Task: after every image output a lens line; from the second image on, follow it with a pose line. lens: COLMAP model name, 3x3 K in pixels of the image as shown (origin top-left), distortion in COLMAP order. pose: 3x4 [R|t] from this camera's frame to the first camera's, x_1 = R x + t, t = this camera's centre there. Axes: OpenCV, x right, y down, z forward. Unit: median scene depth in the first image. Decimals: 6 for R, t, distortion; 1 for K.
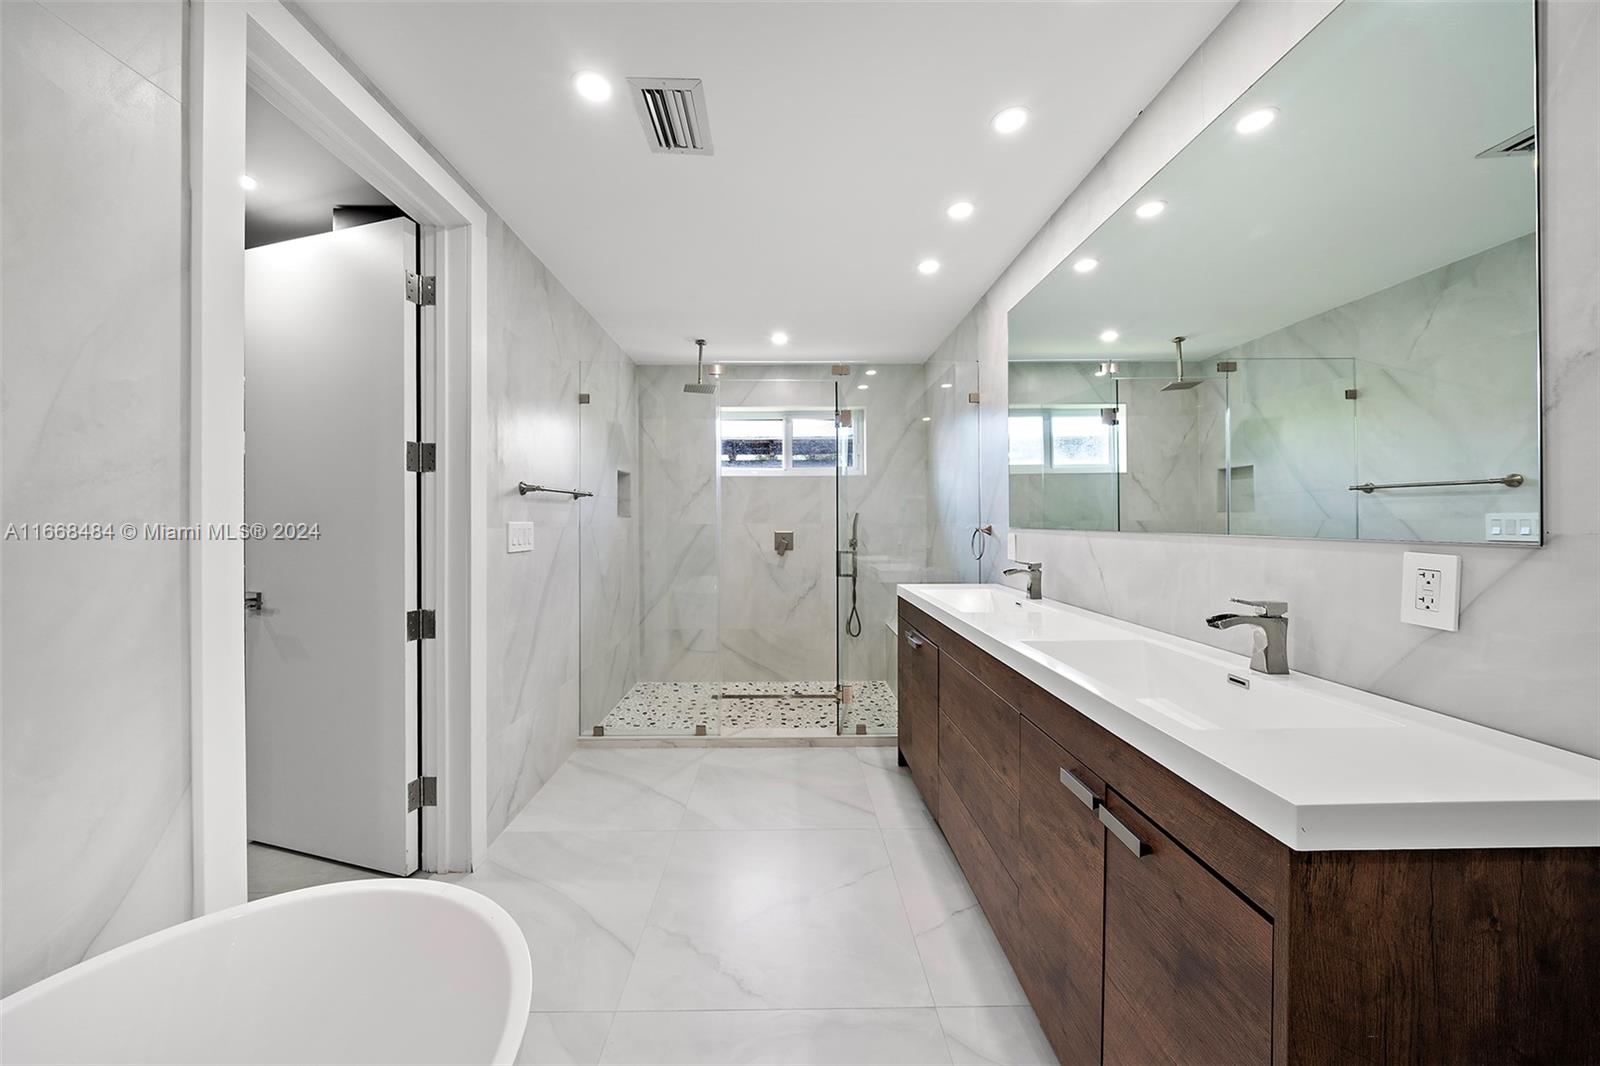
lens RADIAL K [[547.9, 0, 791.6], [0, 547.9, 522.4], [0, 0, 1]] dist [-0.001693, -0.000205]
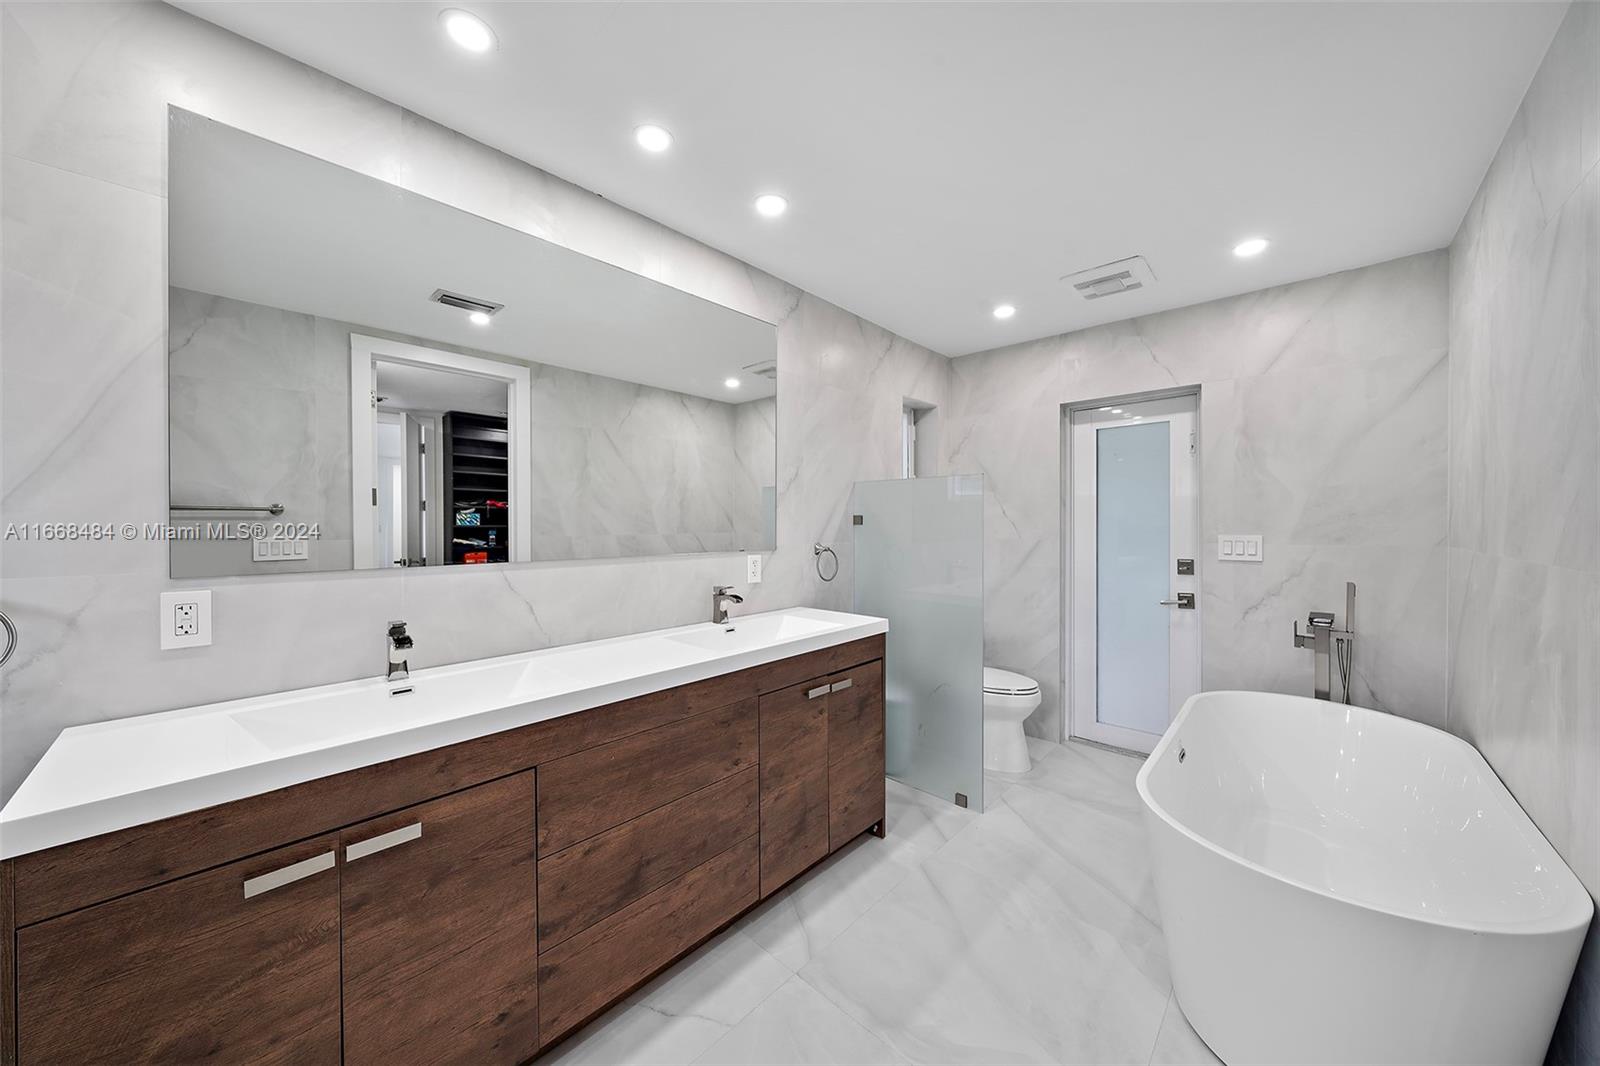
lens RADIAL K [[547.9, 0, 790.8], [0, 547.9, 529.5], [0, 0, 1]] dist [-0.001693, -0.000205]
pose [[-0.713777, 0.002563, 0.700368, -0.432430], [0.007871, 0.999960, 0.004362, -0.040155], [-0.700329, 0.008626, -0.713768, 1.471885]]
